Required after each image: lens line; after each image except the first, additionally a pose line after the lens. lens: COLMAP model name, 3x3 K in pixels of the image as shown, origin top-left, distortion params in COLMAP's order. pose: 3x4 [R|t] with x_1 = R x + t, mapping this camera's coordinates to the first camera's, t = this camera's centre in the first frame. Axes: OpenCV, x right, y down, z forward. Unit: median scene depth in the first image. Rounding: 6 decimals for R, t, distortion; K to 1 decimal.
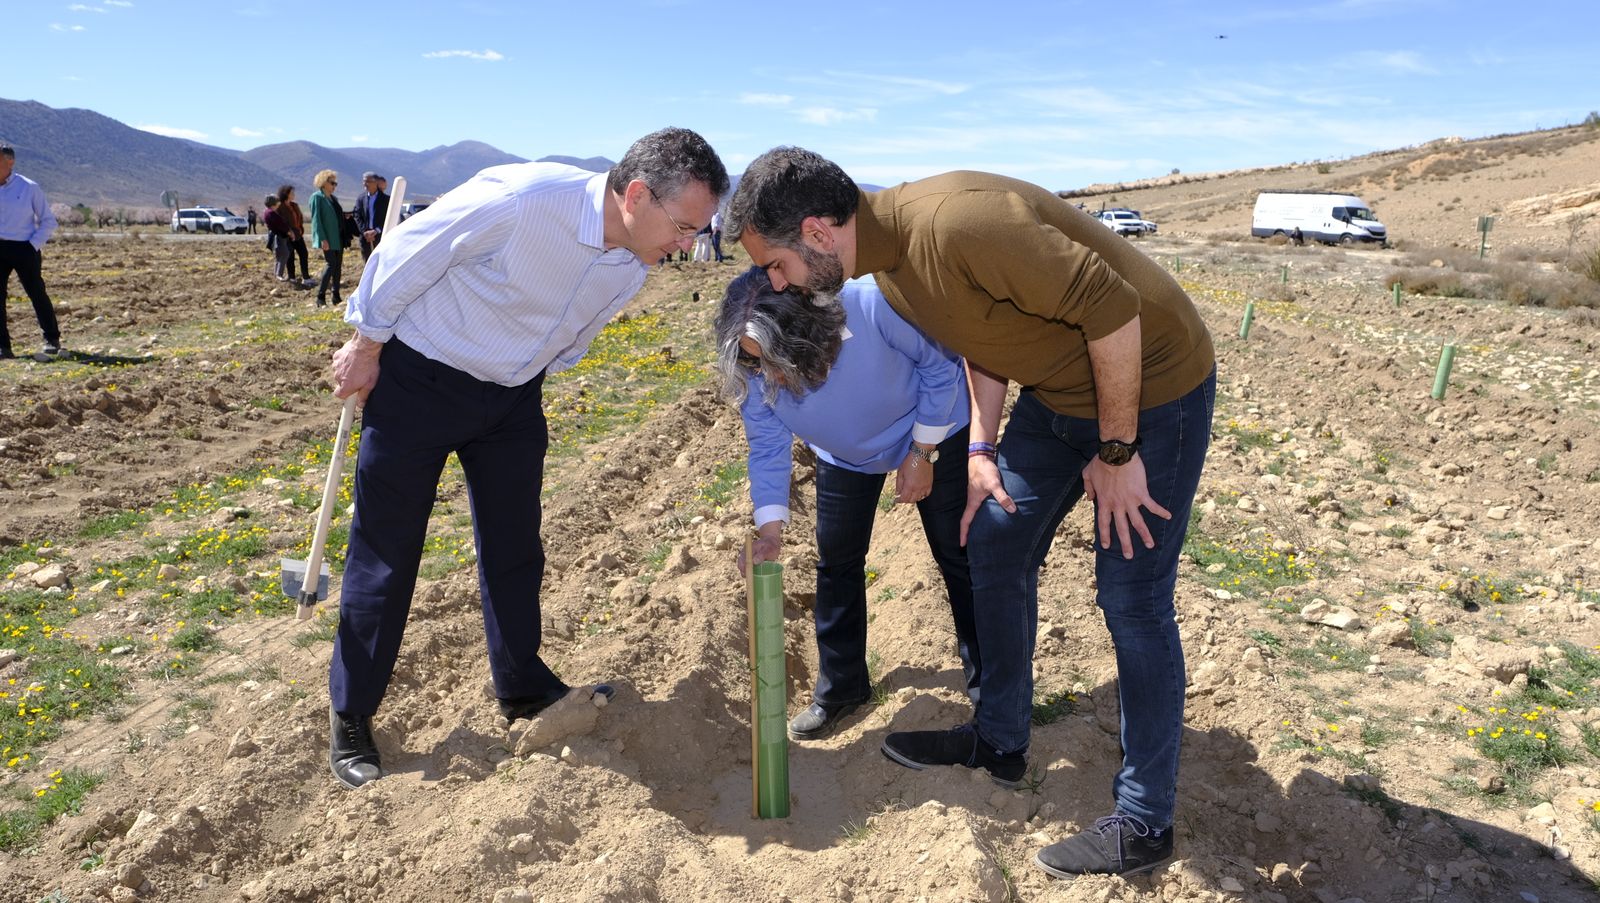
lens RADIAL K [[1068.3, 0, 799.0], [0, 1068.3, 449.3], [0, 0, 1]] dist [-0.031561, 0.015871]
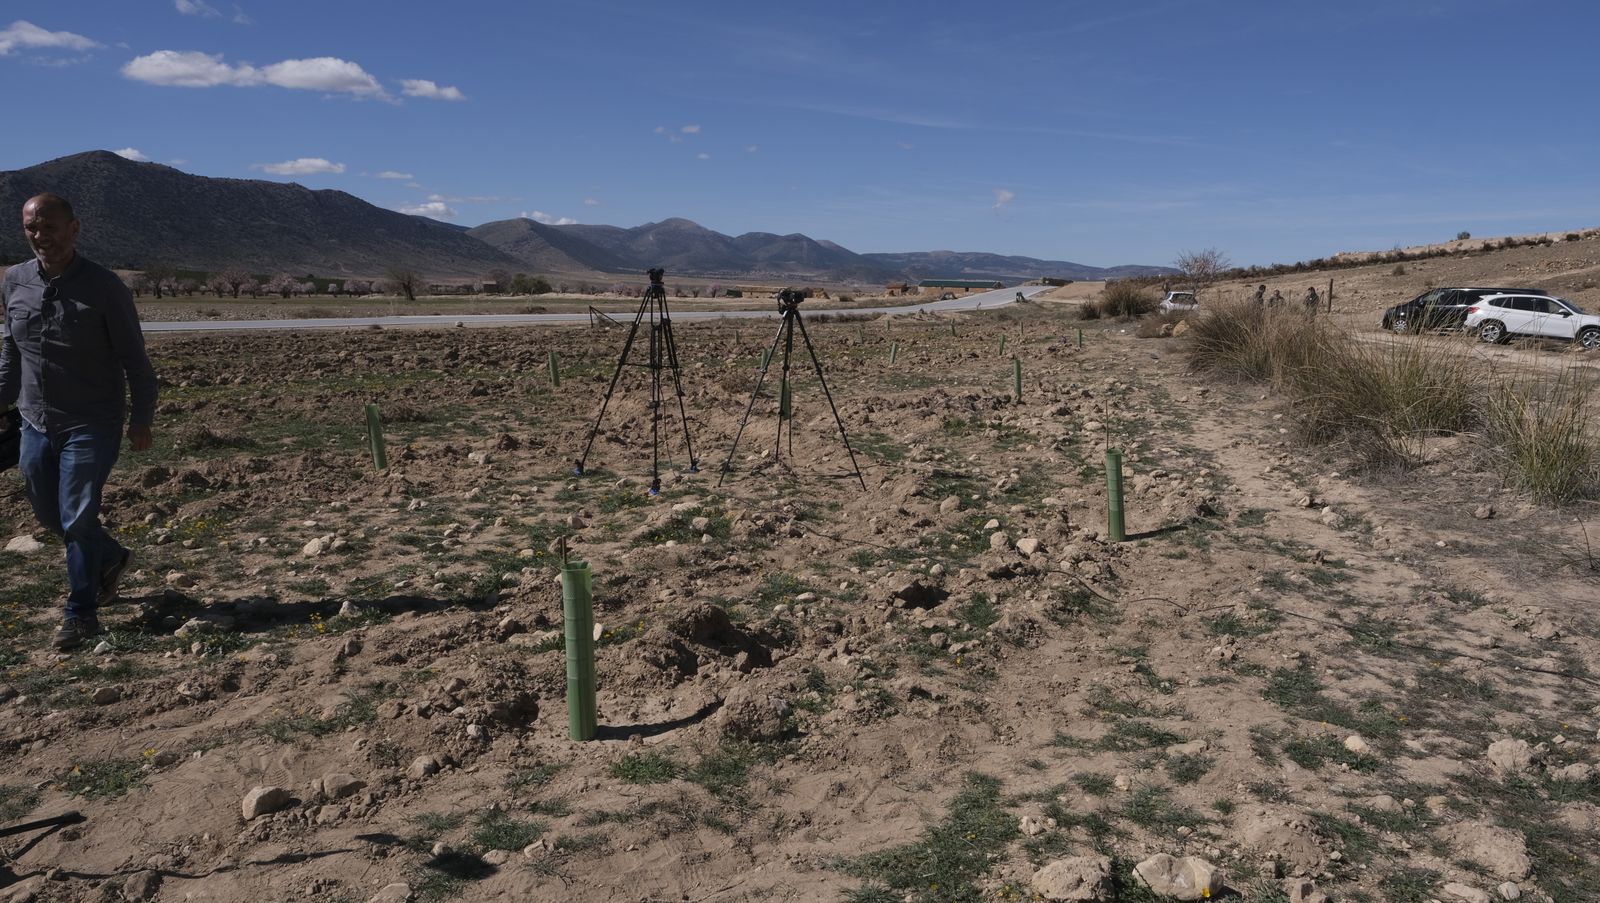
lens RADIAL K [[1068.3, 0, 801.4], [0, 1068.3, 454.5], [0, 0, 1]] dist [-0.031561, 0.015871]
pose [[0.984560, 0.035147, -0.171483, 0.094189], [-0.046078, 0.997123, -0.060182, -0.100477], [0.168874, 0.067155, 0.983347, 0.445278]]
